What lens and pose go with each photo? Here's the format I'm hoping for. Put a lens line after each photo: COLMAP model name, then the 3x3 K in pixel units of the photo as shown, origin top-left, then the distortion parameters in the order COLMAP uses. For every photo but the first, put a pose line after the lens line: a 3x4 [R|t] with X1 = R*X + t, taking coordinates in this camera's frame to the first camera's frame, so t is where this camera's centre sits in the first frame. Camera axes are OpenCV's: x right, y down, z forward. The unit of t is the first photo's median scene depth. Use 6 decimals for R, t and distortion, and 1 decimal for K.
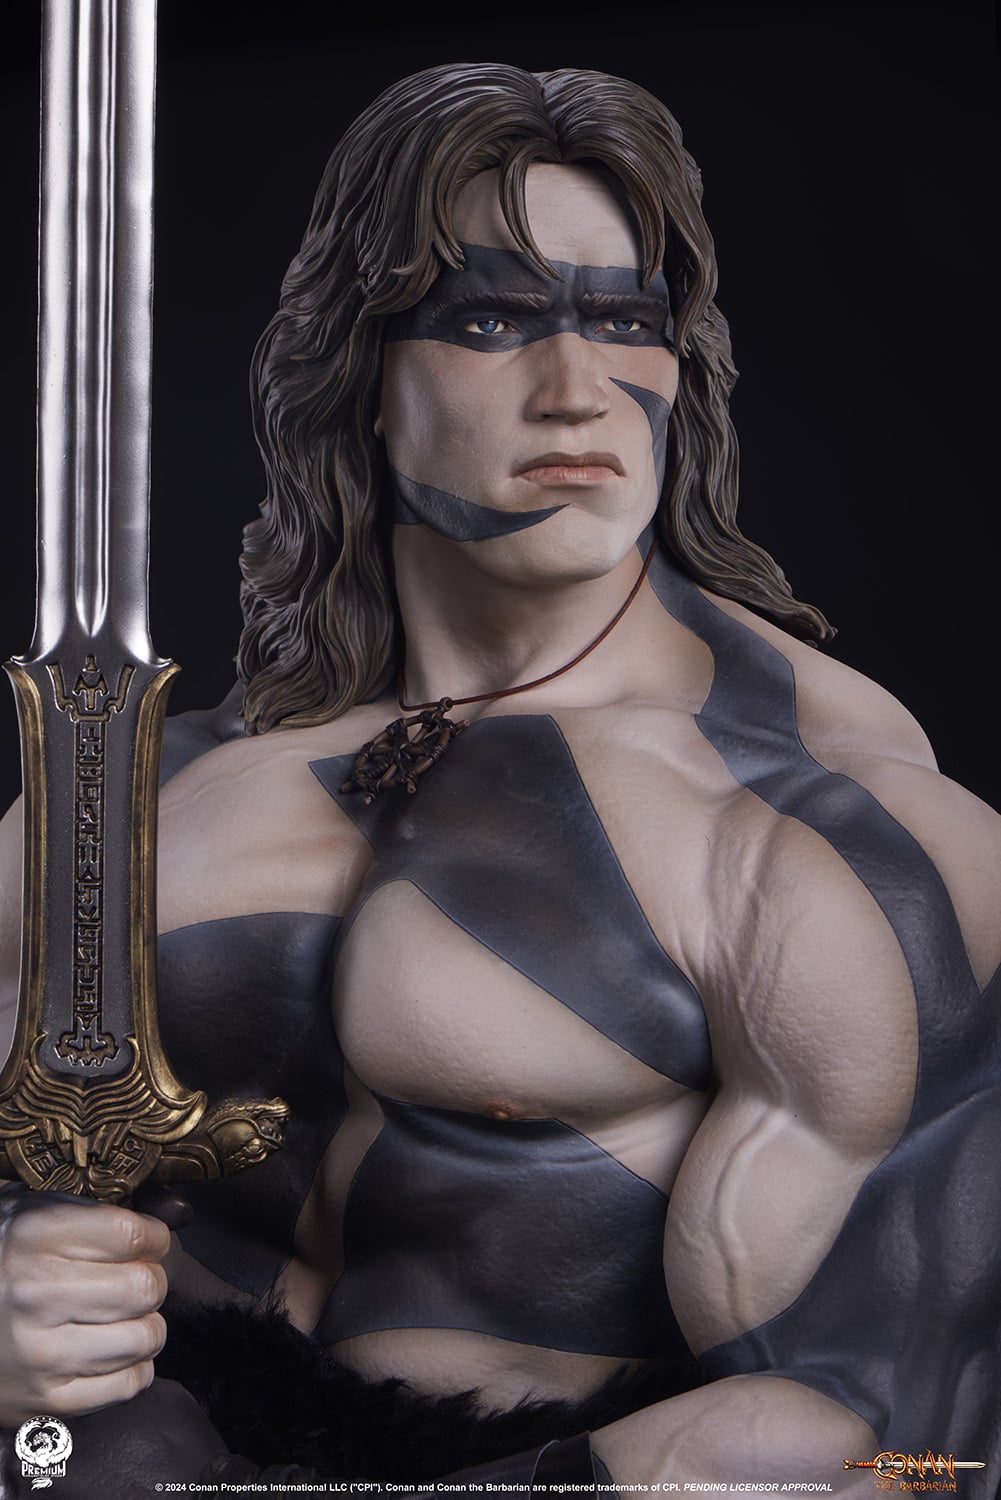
lens RADIAL K [[4572.5, 0, 514.4], [0, 4572.5, 735.9], [0, 0, 1]] dist [-0.003414, 0.000000]
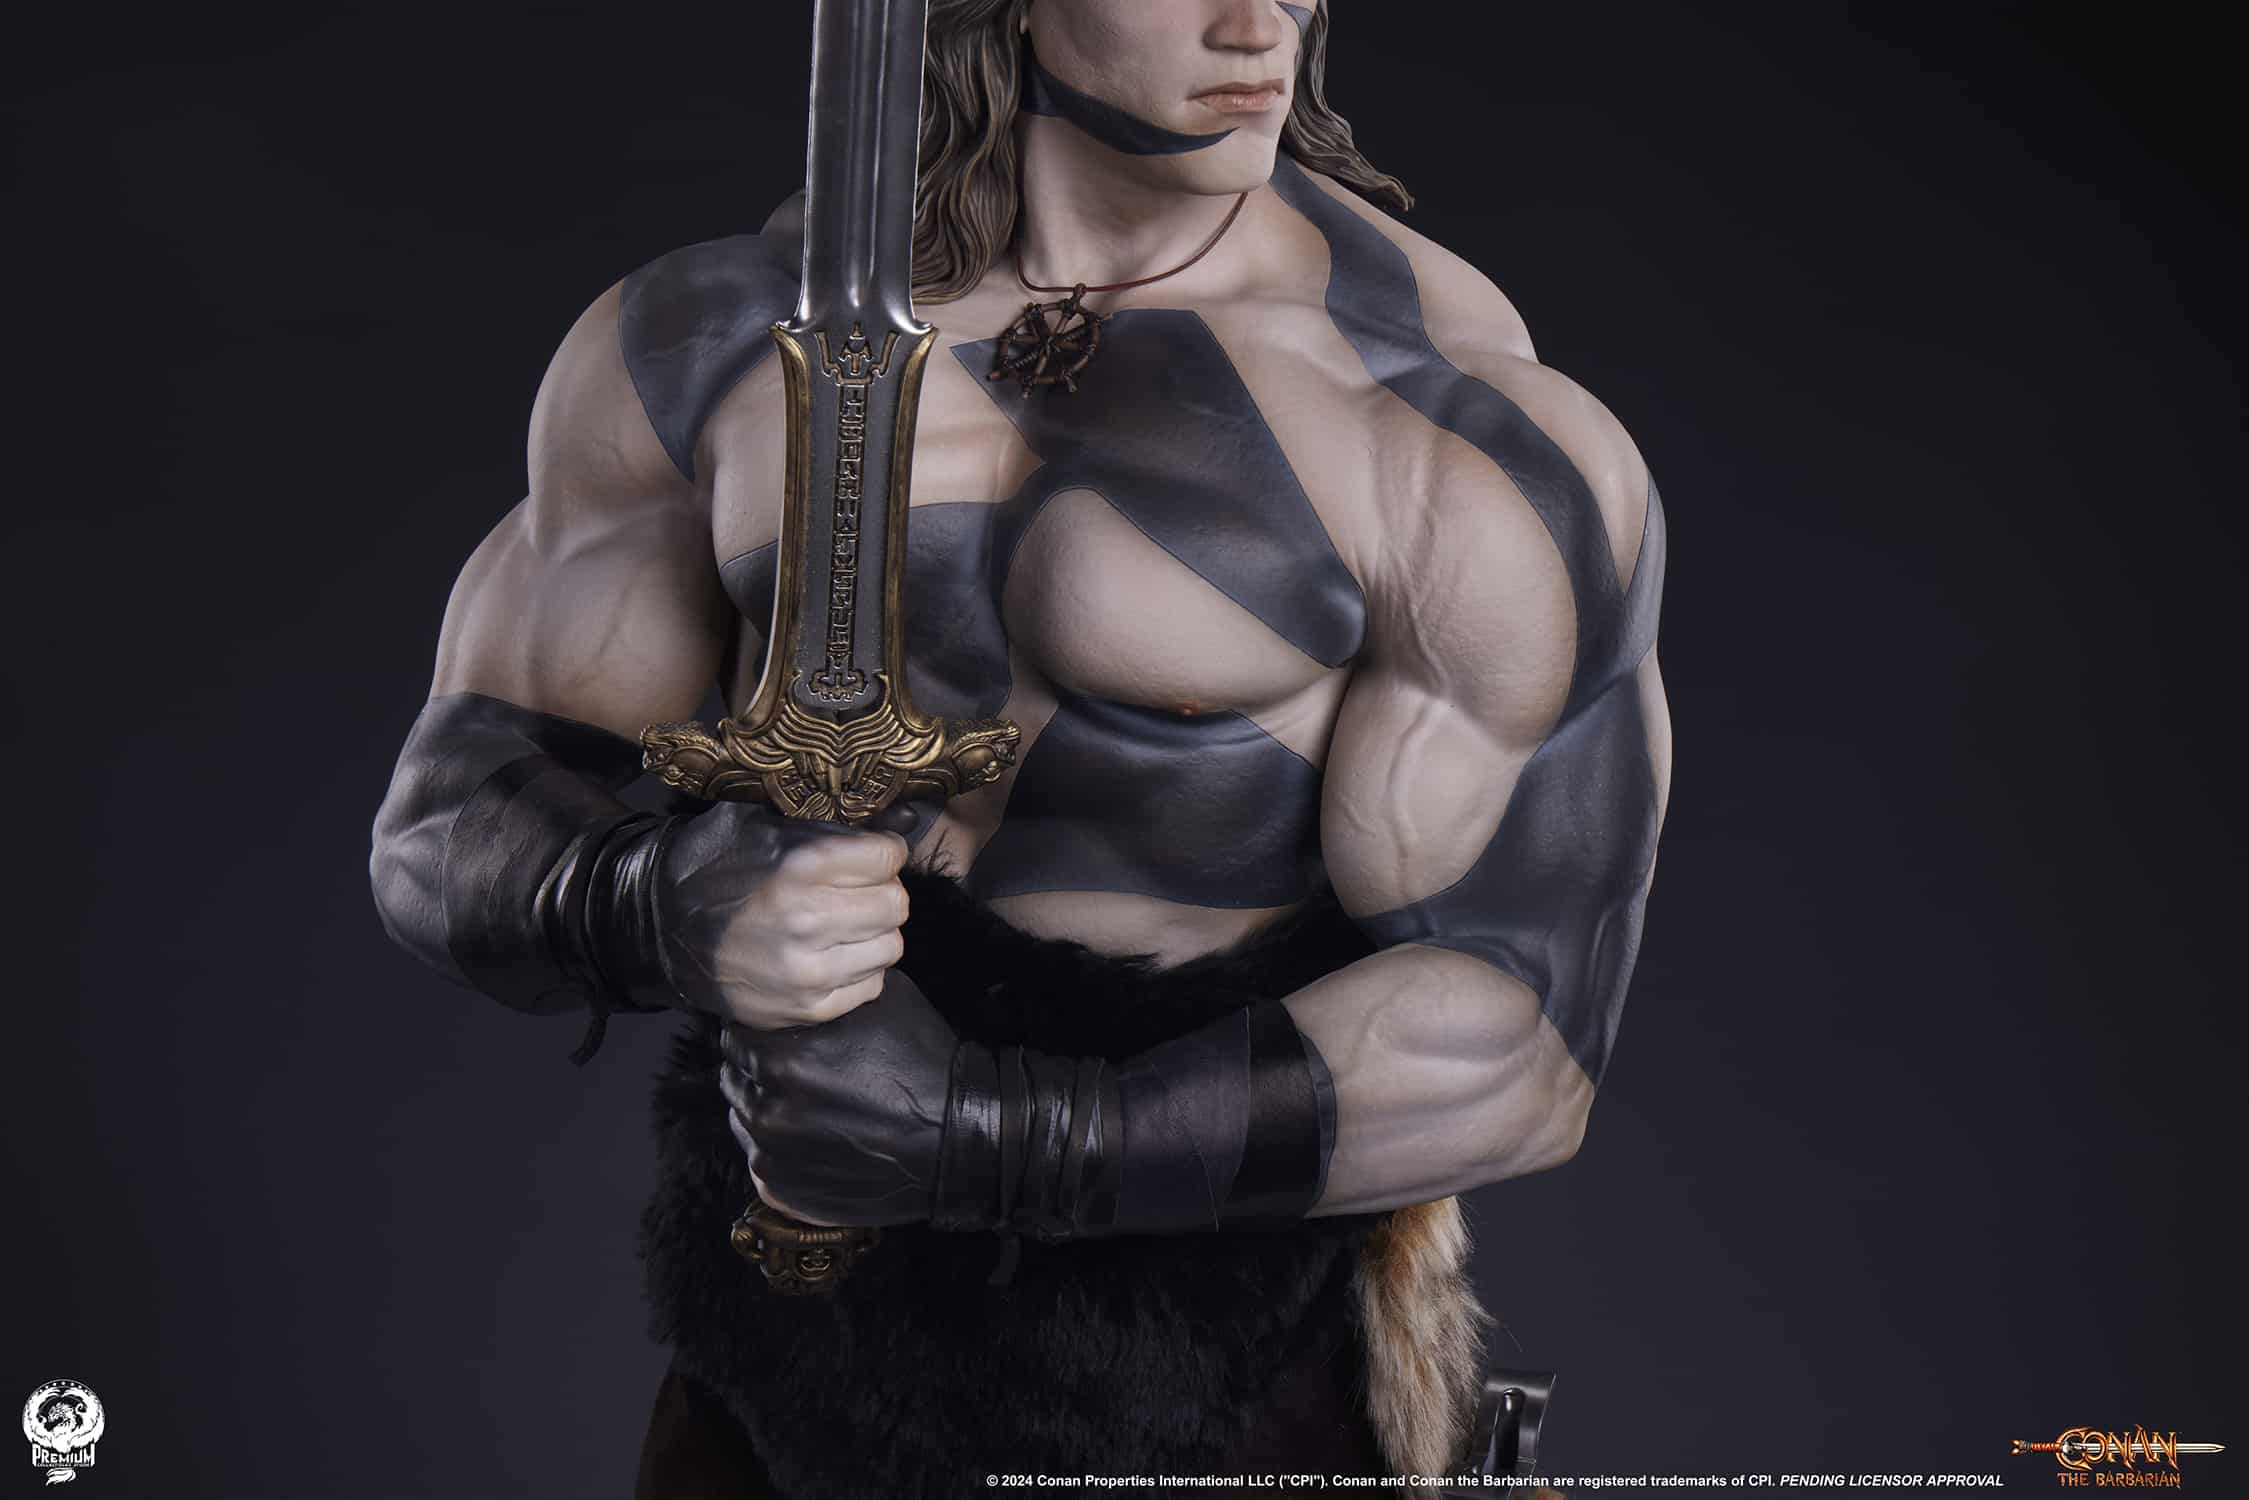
lens RADIAL K [[4436.9, 0, 1122.0], [0, 4436.9, 672.1], [0, 0, 1]] dist [-0.112195, 0.000000]
pose [[0.963316, -0.039335, 0.265472, -0.296345], [-0.031782, 0.965519, 0.258387, -0.196748], [-0.266482, -0.257345, 0.928849, 0.035247]]
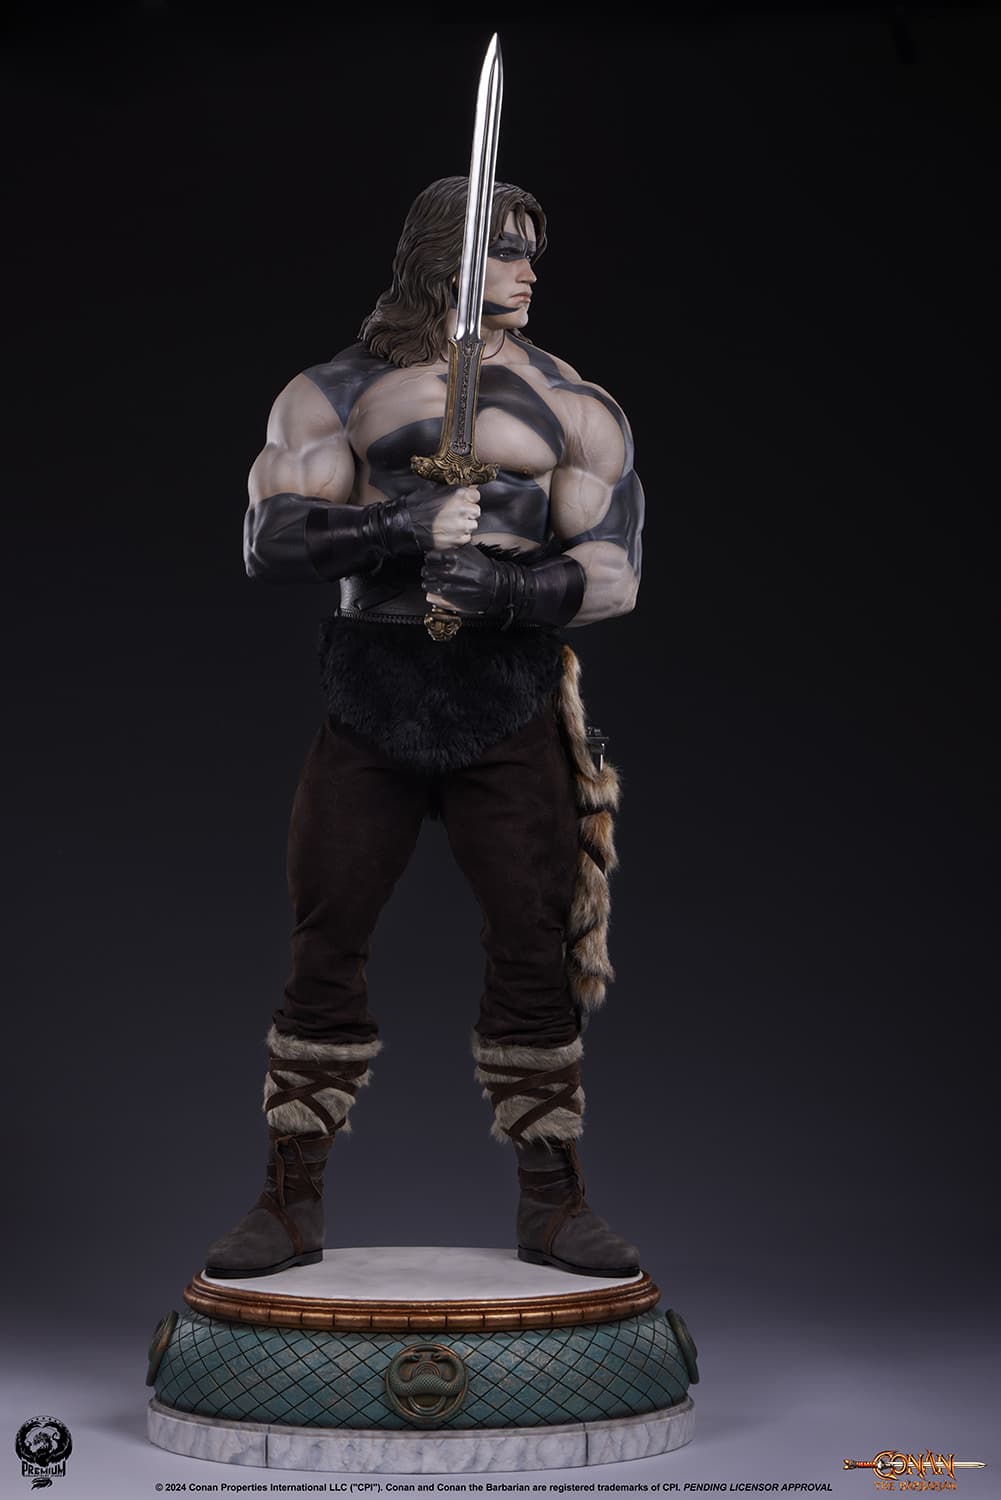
lens RADIAL K [[4572.5, 0, 504.3], [0, 4572.5, 745.9], [0, 0, 1]] dist [-0.003414, 0.000000]
pose [[0.750634, 0.002188, 0.660714, -2.448395], [-0.016877, 0.999732, 0.015862, 0.245642], [-0.660502, -0.023057, 0.750470, -1.752223]]
